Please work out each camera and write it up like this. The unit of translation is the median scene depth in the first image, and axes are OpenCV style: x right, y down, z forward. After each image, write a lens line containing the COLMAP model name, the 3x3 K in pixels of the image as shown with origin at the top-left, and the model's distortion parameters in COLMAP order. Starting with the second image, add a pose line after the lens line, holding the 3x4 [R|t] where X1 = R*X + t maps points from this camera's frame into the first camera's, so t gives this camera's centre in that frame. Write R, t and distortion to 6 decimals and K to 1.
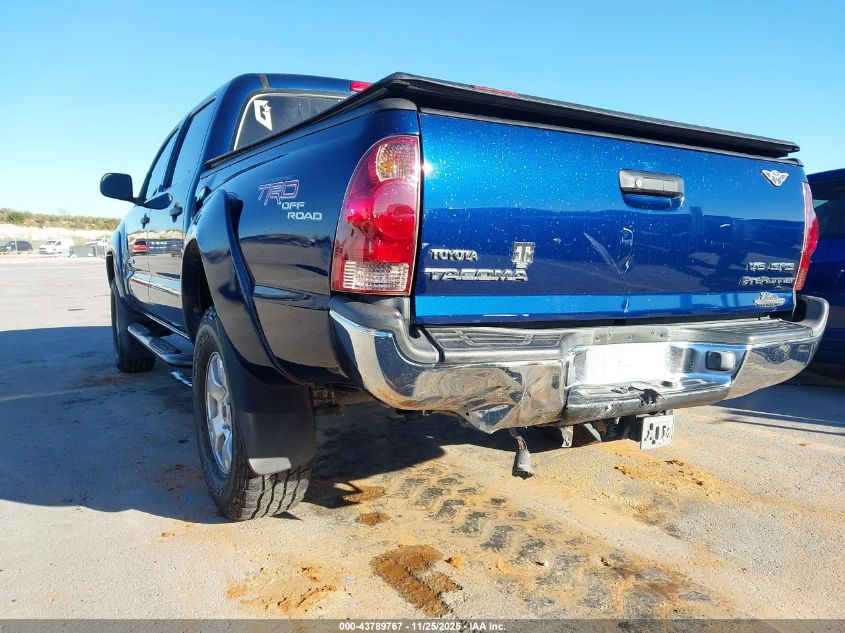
lens RADIAL K [[676.3, 0, 415.1], [0, 676.3, 316.7], [0, 0, 1]] dist [0.036514, -0.069658]
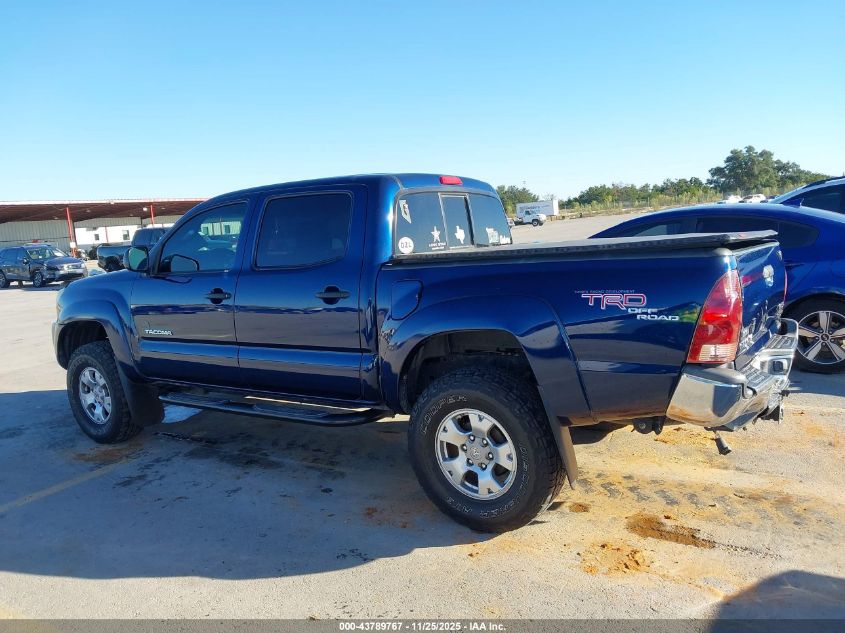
lens RADIAL K [[676.3, 0, 414.7], [0, 676.3, 312.3], [0, 0, 1]] dist [0.036514, -0.069658]
pose [[0.894246, -0.108195, 0.434301, -1.128472], [0.106149, 0.993926, 0.029046, -0.221086], [-0.434806, 0.020126, 0.900299, -0.160266]]
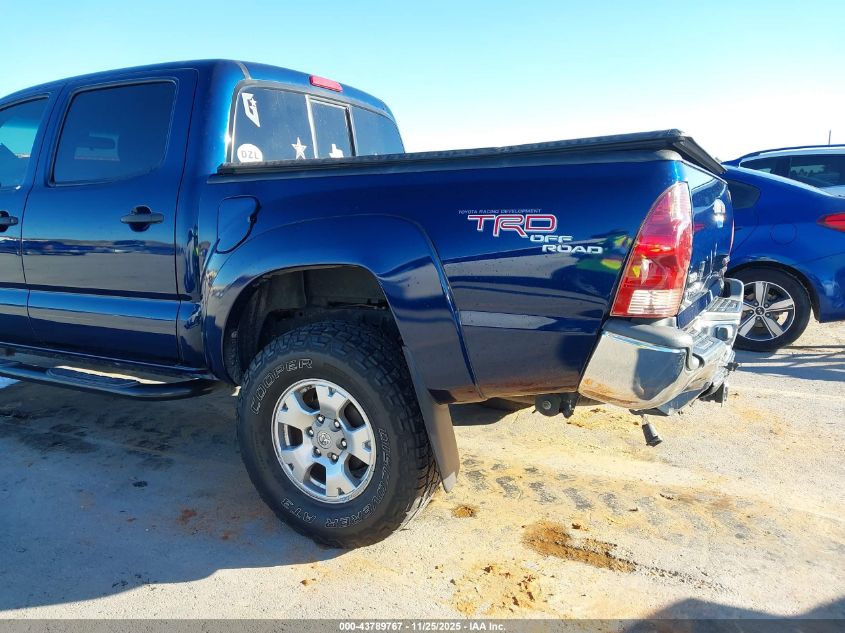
lens RADIAL K [[676.3, 0, 416.7], [0, 676.3, 315.6], [0, 0, 1]] dist [0.036514, -0.069658]
pose [[0.849245, -0.098095, 0.518807, -0.784689], [0.067721, 0.994711, 0.077224, -0.118274], [-0.523639, -0.030448, 0.851396, 0.161503]]
